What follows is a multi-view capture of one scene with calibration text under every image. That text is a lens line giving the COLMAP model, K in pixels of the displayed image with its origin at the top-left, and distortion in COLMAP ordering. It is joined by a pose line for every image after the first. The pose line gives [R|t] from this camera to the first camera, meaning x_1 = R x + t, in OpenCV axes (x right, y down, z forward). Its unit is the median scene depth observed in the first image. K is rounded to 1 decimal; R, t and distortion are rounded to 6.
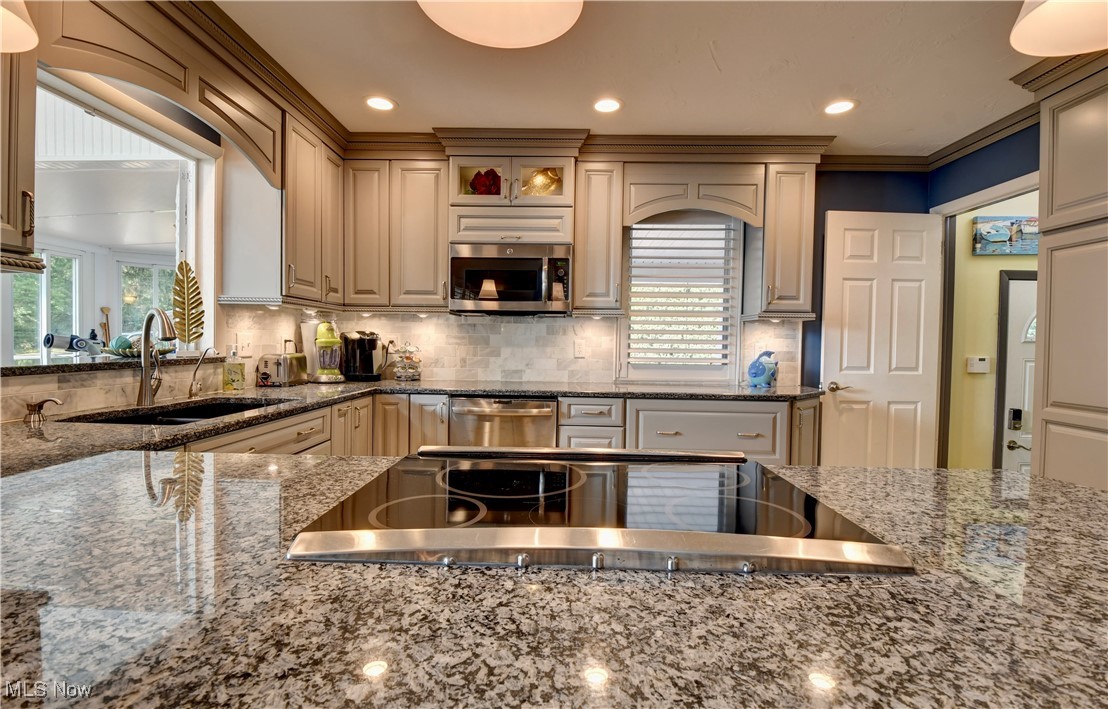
lens RADIAL K [[509.2, 0, 556.3], [0, 509.2, 350.8], [0, 0, 1]] dist [-0.000648, -0.000821]
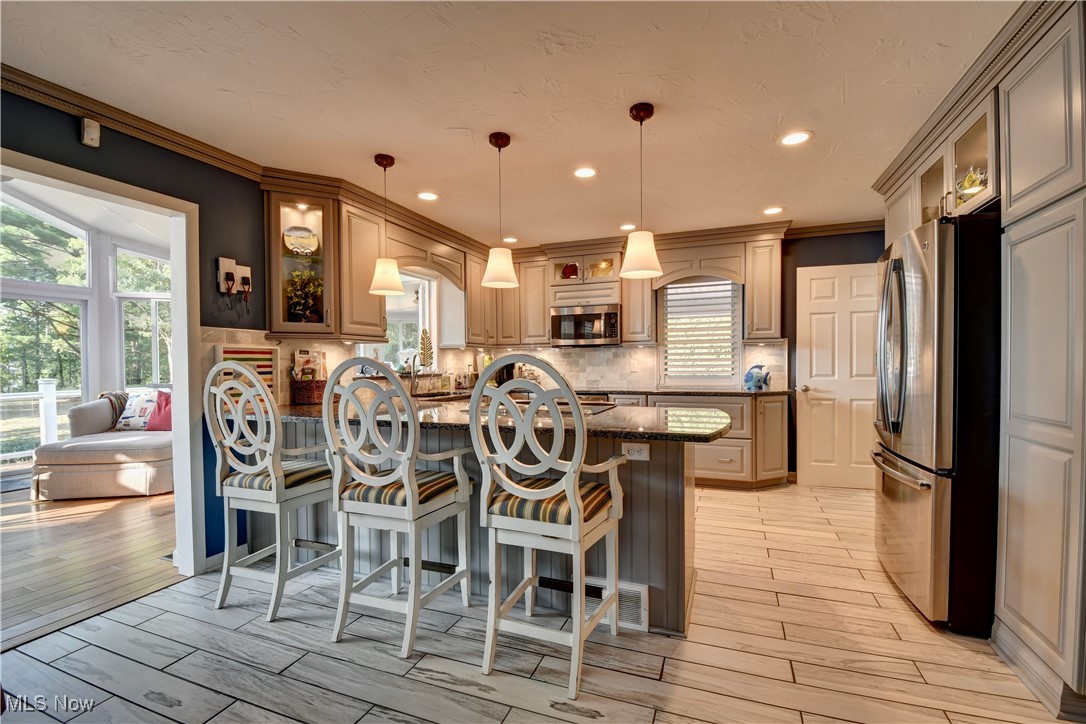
lens RADIAL K [[478.8, 0, 547.2], [0, 478.8, 369.2], [0, 0, 1]] dist [0.018102, -0.019713]
pose [[0.940350, -0.019933, -0.339625, 0.328327], [0.017062, 0.999789, -0.011439, 0.019181], [0.339781, 0.004962, 0.940491, -0.545195]]
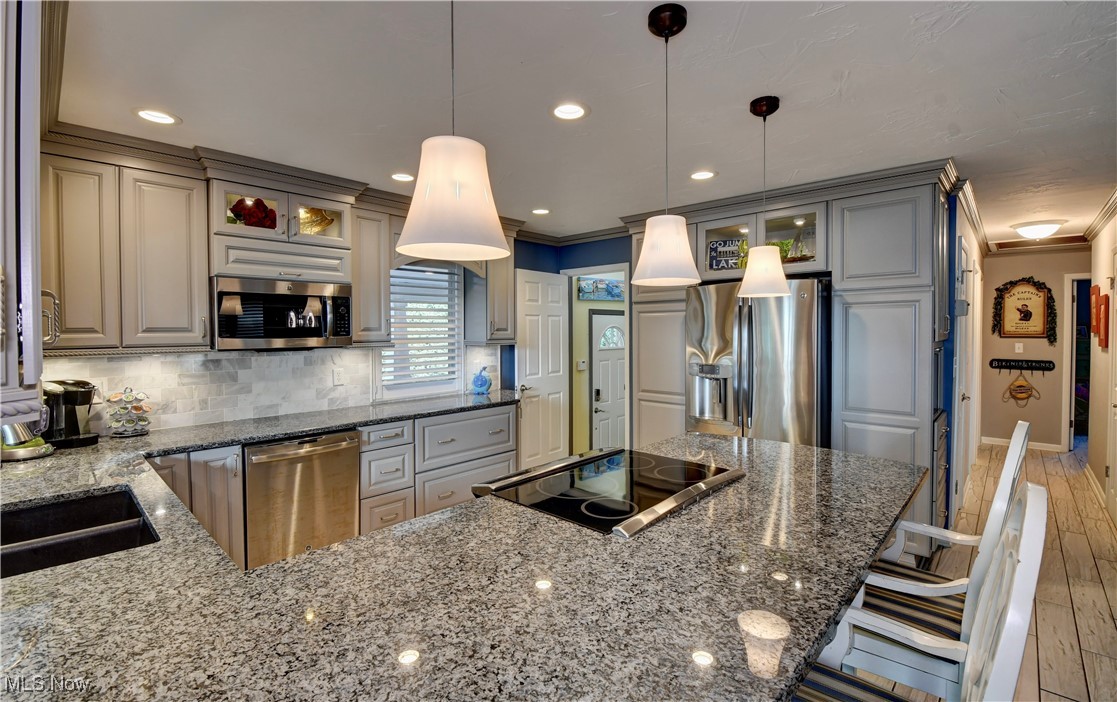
lens RADIAL K [[493.1, 0, 571.4], [0, 493.1, 345.4], [0, 0, 1]] dist [-0.010729, -0.000697]
pose [[0.652889, -0.041945, 0.756291, -0.445668], [0.028193, 0.999119, 0.031073, -0.095464], [-0.756929, 0.001035, 0.653497, -0.035040]]
